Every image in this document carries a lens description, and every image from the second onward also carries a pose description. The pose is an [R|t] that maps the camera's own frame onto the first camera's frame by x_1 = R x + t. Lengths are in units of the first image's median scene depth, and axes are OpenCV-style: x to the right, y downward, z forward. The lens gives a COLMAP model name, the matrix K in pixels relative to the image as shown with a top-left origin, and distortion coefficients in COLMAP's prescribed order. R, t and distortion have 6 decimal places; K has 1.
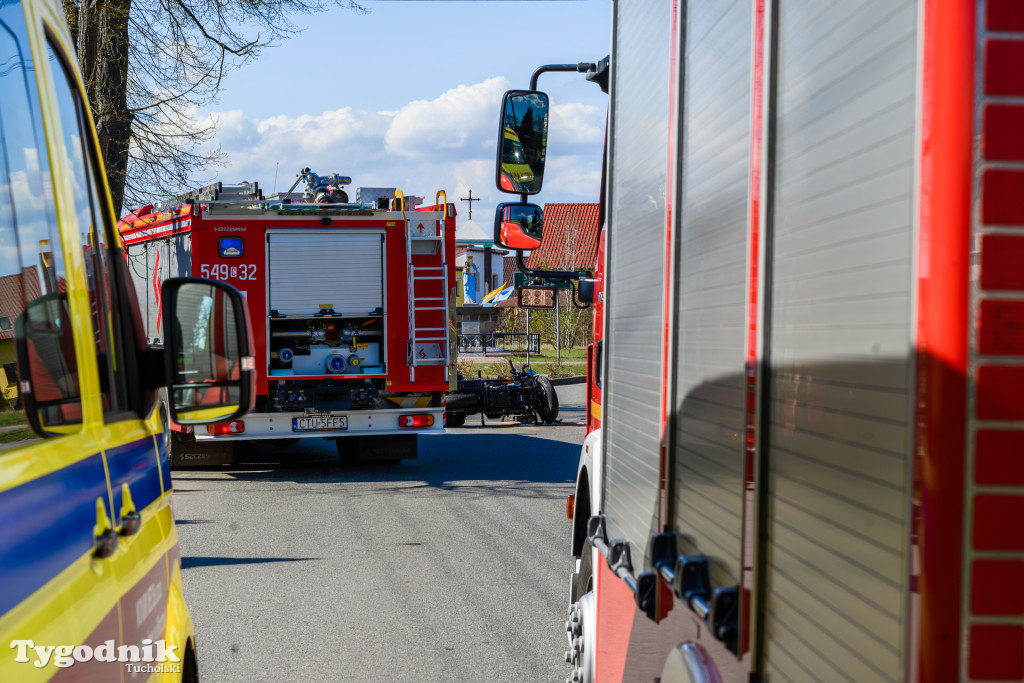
lens RADIAL K [[1401.2, 0, 512.0], [0, 1401.2, 341.5], [0, 0, 1]] dist [0.016587, -0.019985]
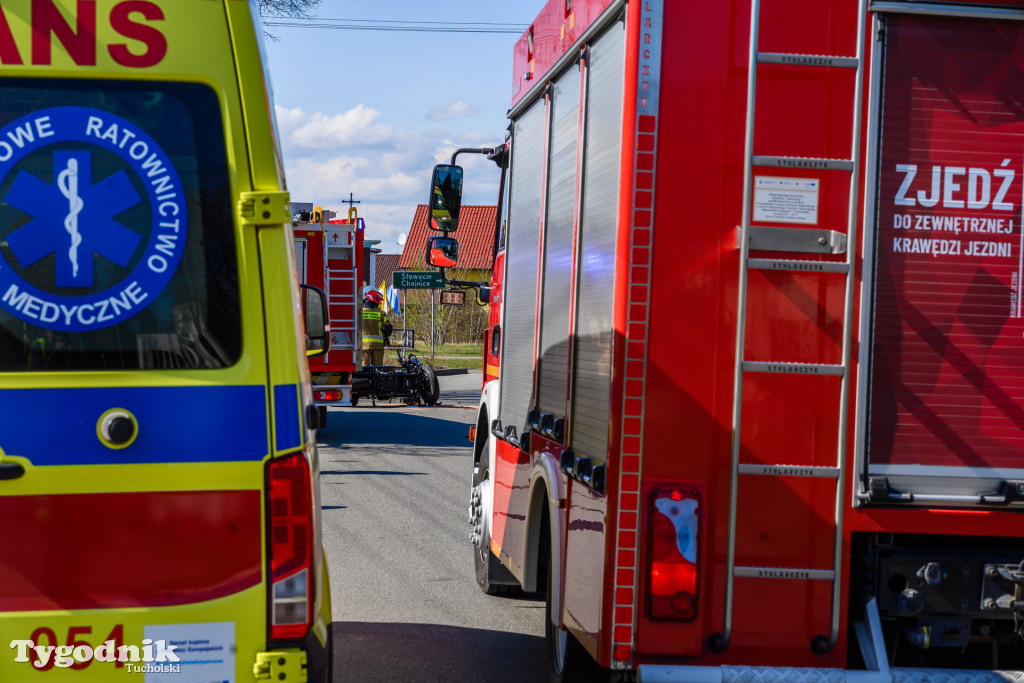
lens RADIAL K [[1742.9, 0, 512.0], [0, 1742.9, 341.5], [0, 0, 1]] dist [-0.006977, -0.046483]
pose [[0.994788, 0.021872, 0.099591, -0.104096], [-0.021433, 0.999755, -0.005472, 0.024676], [-0.099686, 0.003309, 0.995013, -0.891009]]
